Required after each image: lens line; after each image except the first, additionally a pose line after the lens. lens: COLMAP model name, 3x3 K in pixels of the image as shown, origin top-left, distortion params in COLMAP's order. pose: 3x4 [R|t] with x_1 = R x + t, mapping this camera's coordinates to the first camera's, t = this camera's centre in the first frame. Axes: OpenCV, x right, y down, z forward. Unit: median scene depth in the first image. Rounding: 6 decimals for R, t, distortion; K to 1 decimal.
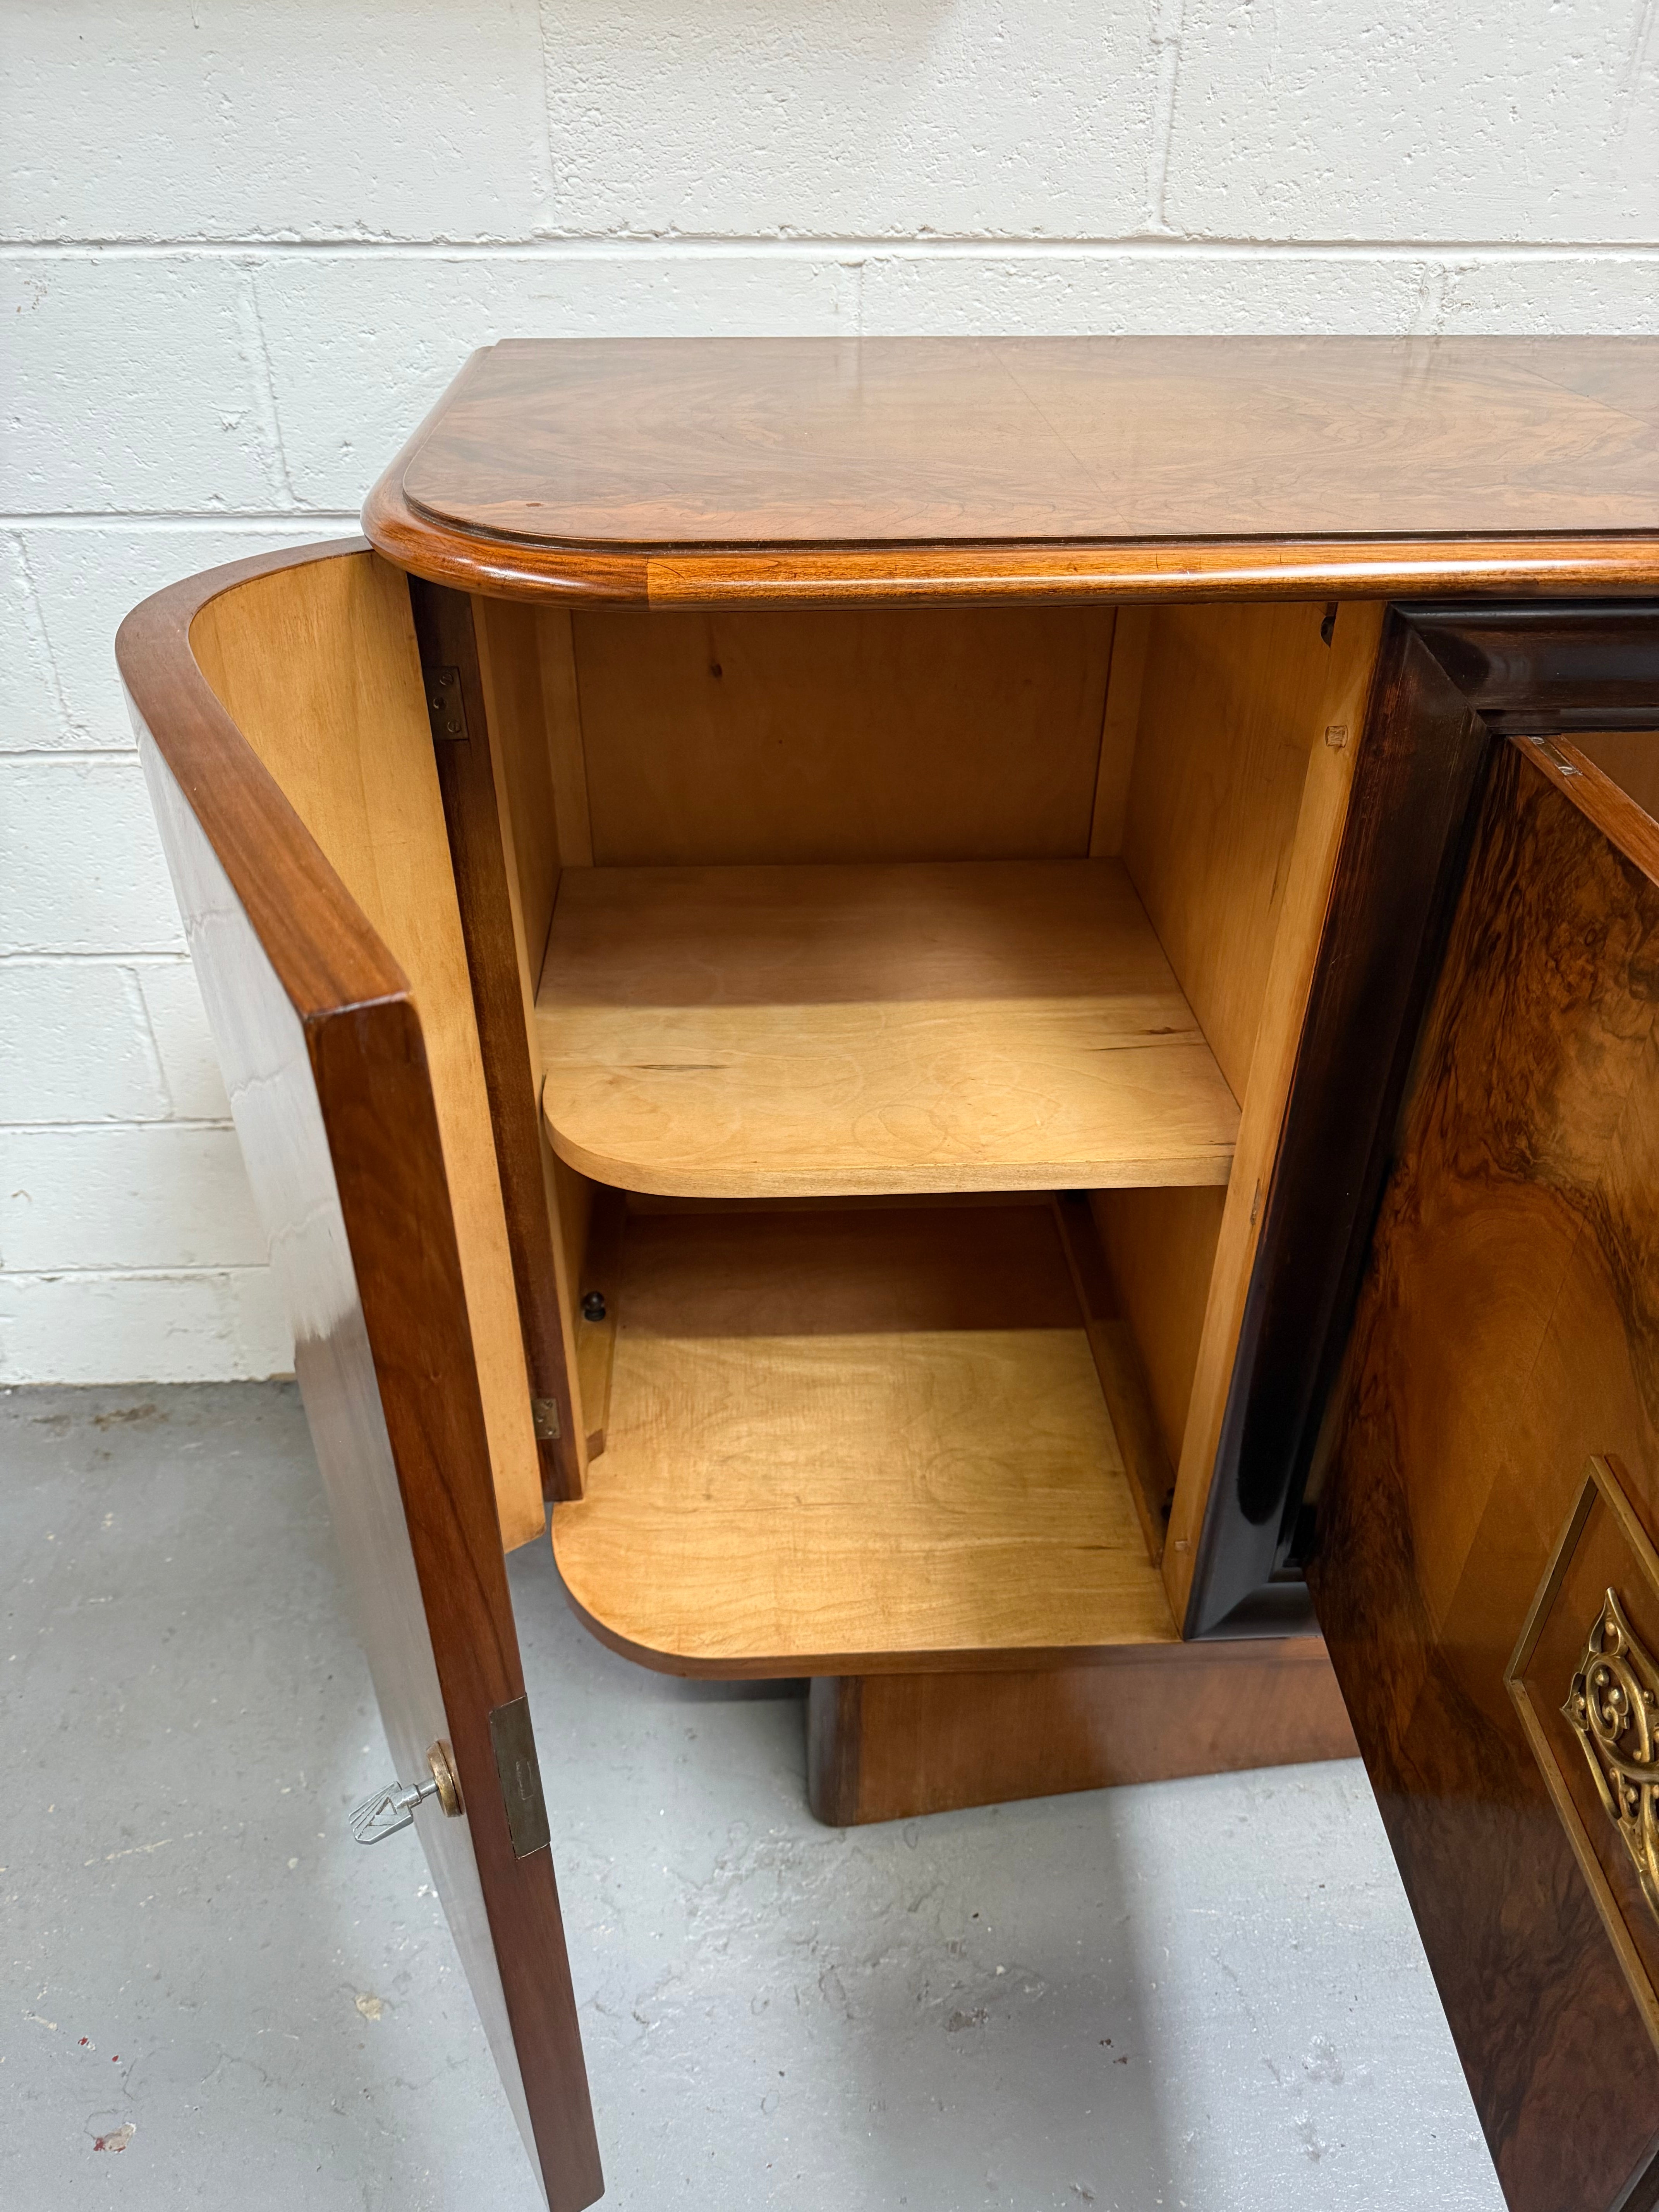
lens RADIAL K [[1583.4, 0, 830.9], [0, 1583.4, 1109.2], [0, 0, 1]] dist [0.019661, -0.035026]
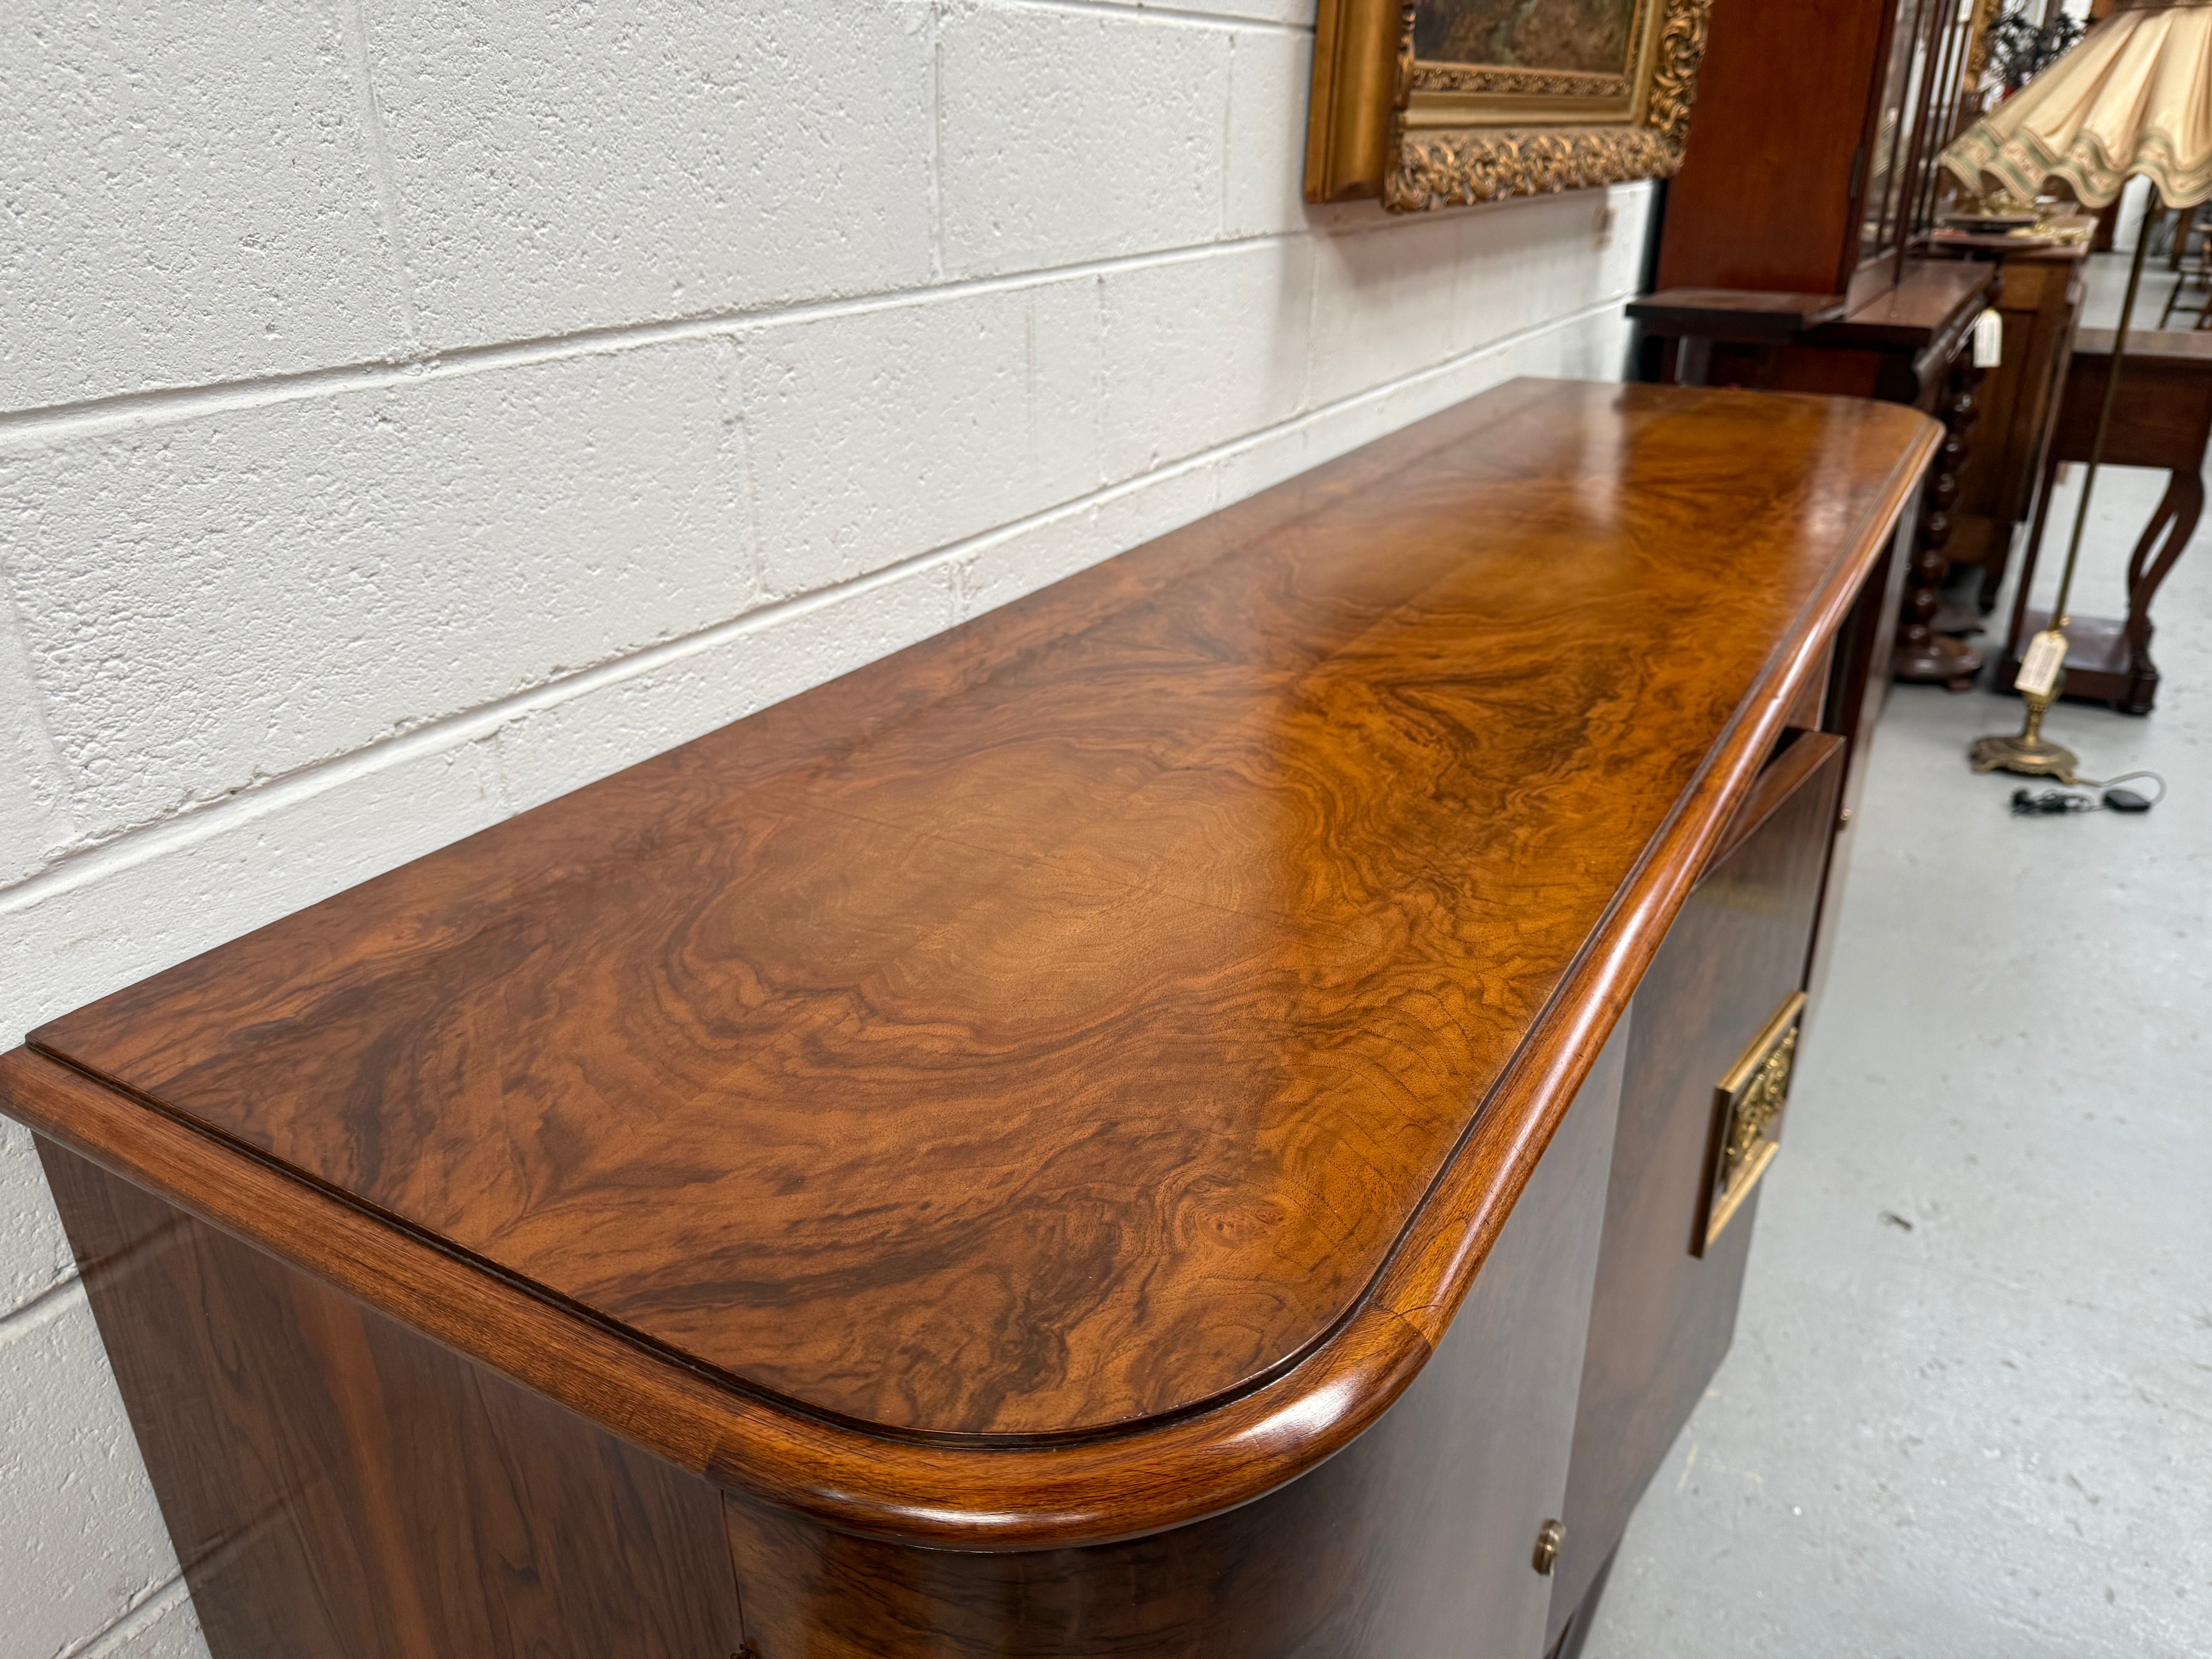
lens RADIAL K [[1583.4, 0, 1097.9], [0, 1583.4, 834.2], [0, 0, 1]] dist [0.019661, -0.035026]
pose [[0.547366, -0.351056, 0.759704, -0.413583], [0.479814, 0.875397, 0.058811, -0.401303], [-0.685689, 0.332326, 0.647604, 0.340197]]
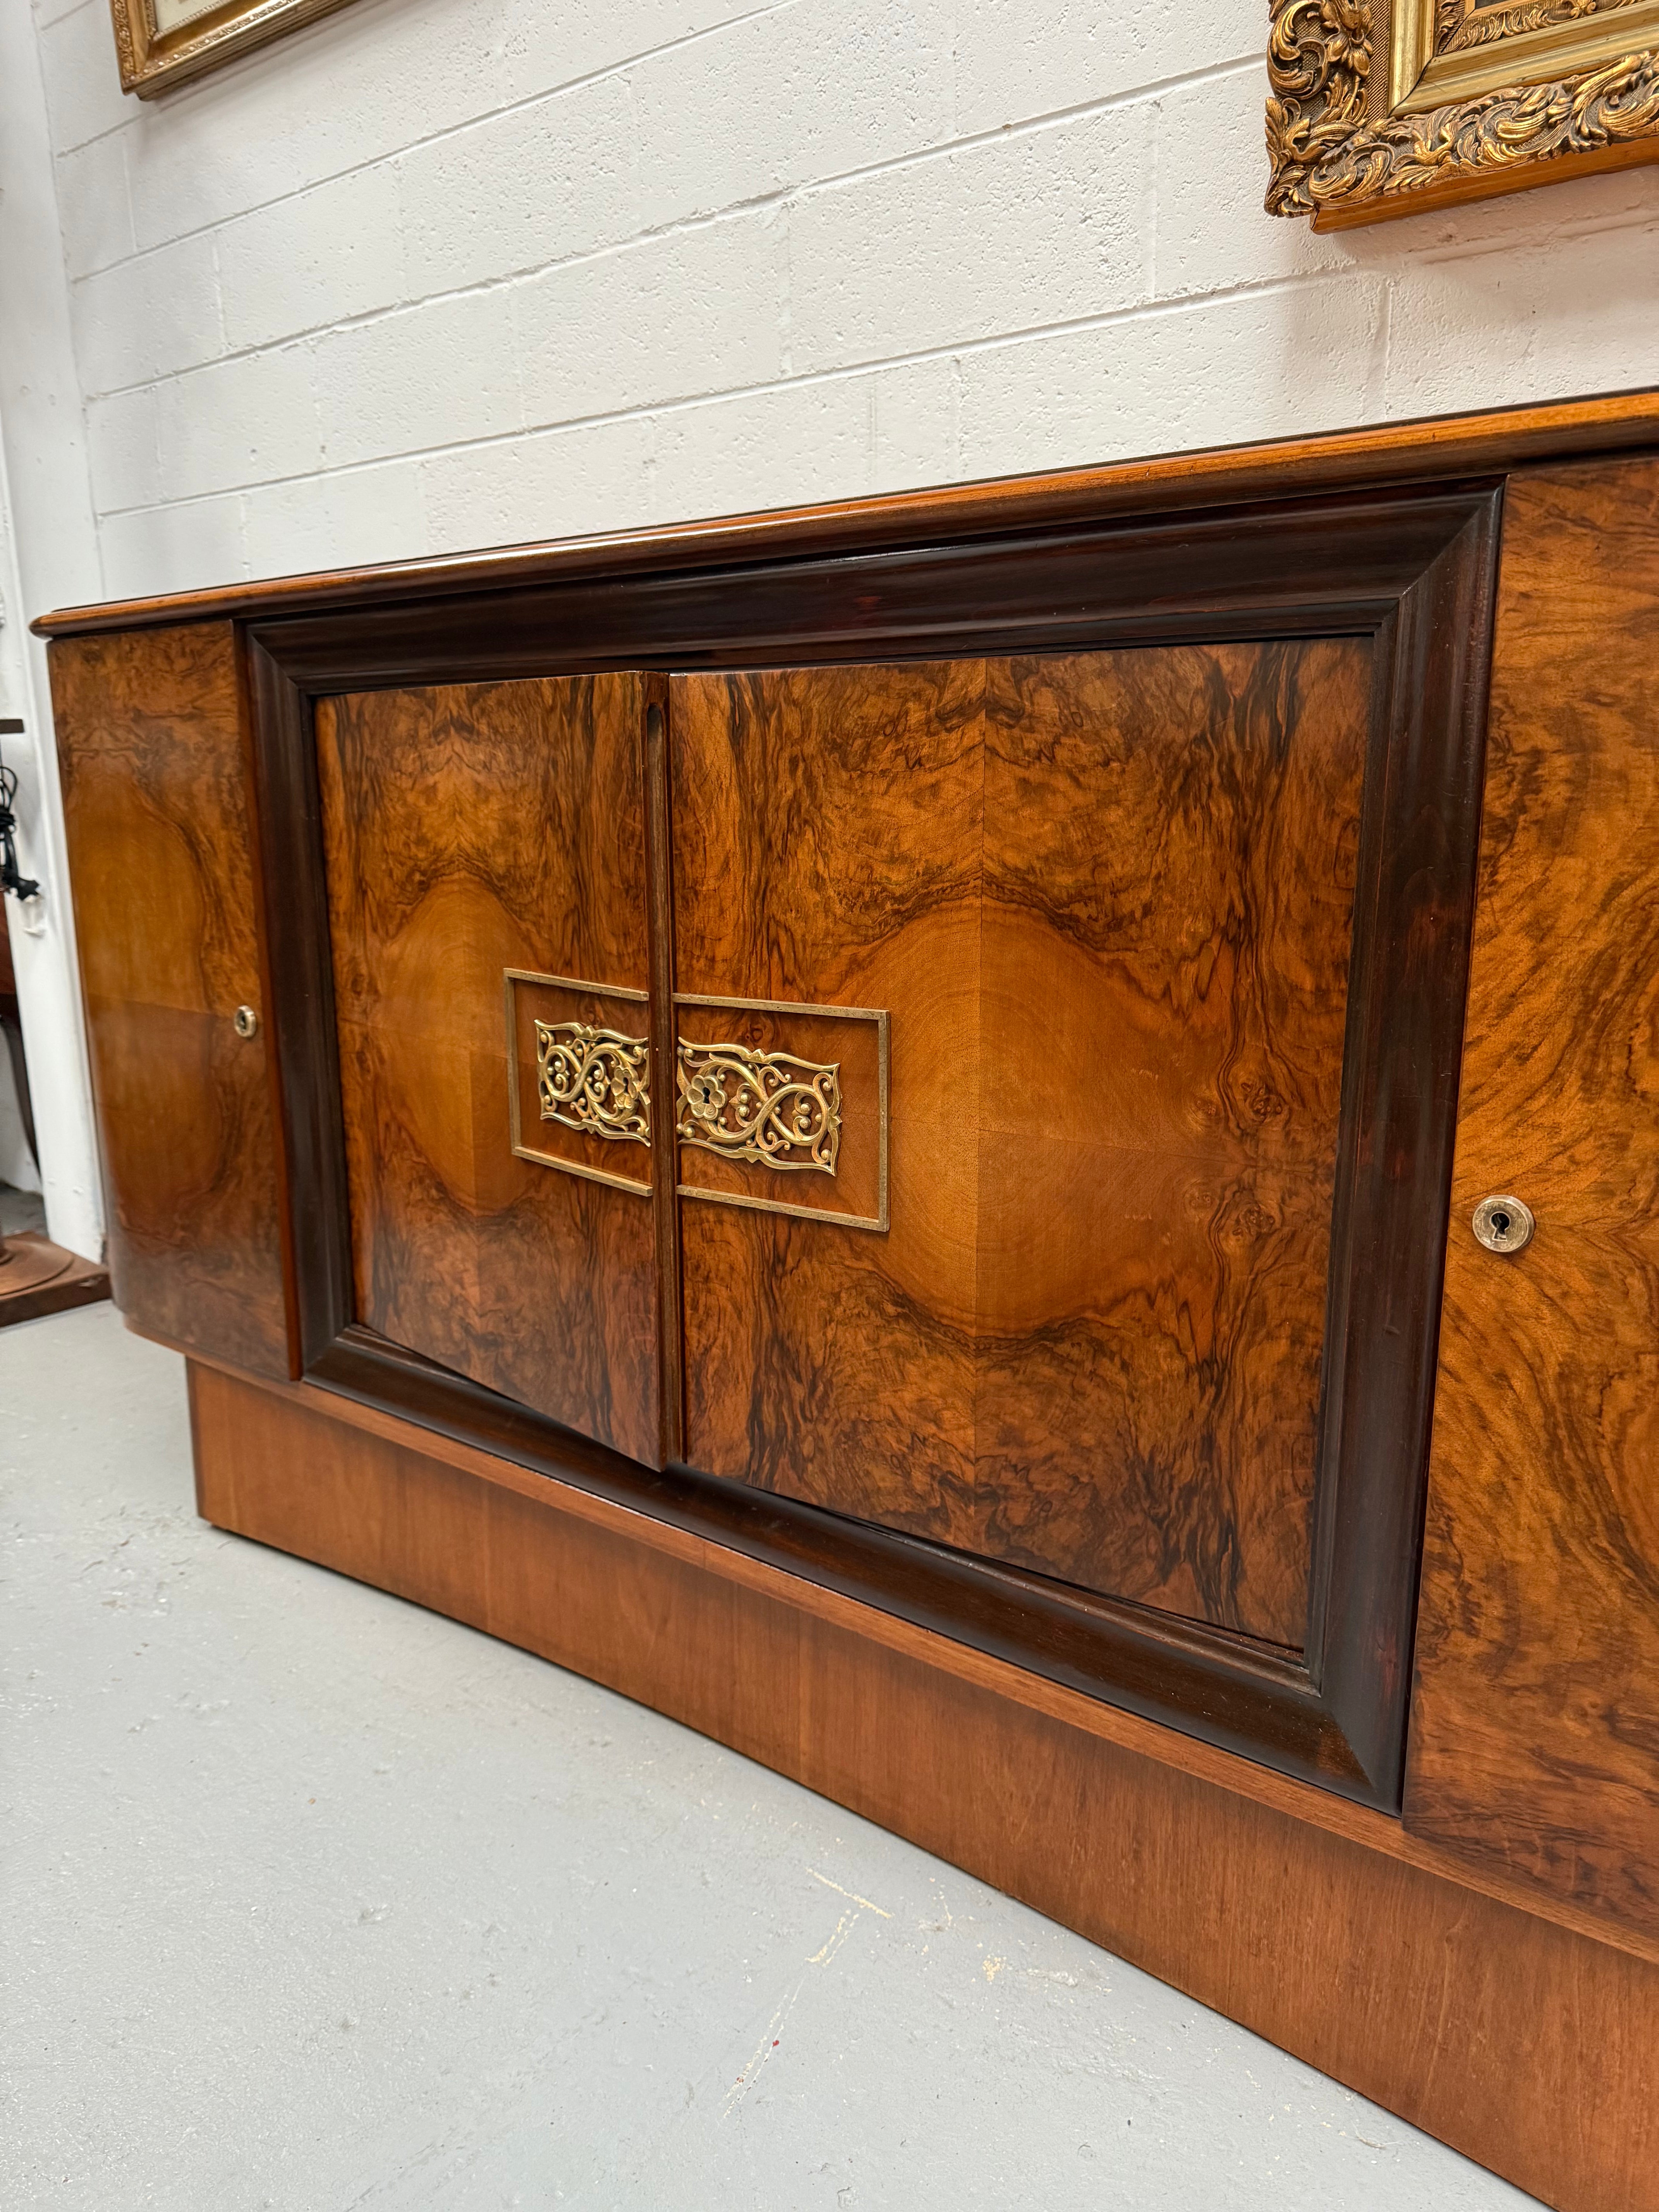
lens RADIAL K [[1565.8, 0, 833.9], [0, 1565.8, 1102.0], [0, 0, 1]] dist [0.053382, -0.073977]
pose [[0.754396, 0.129824, -0.643453, 1.482365], [-0.363922, 0.898526, -0.245381, 0.291059], [0.546303, 0.419282, 0.725090, 0.141302]]
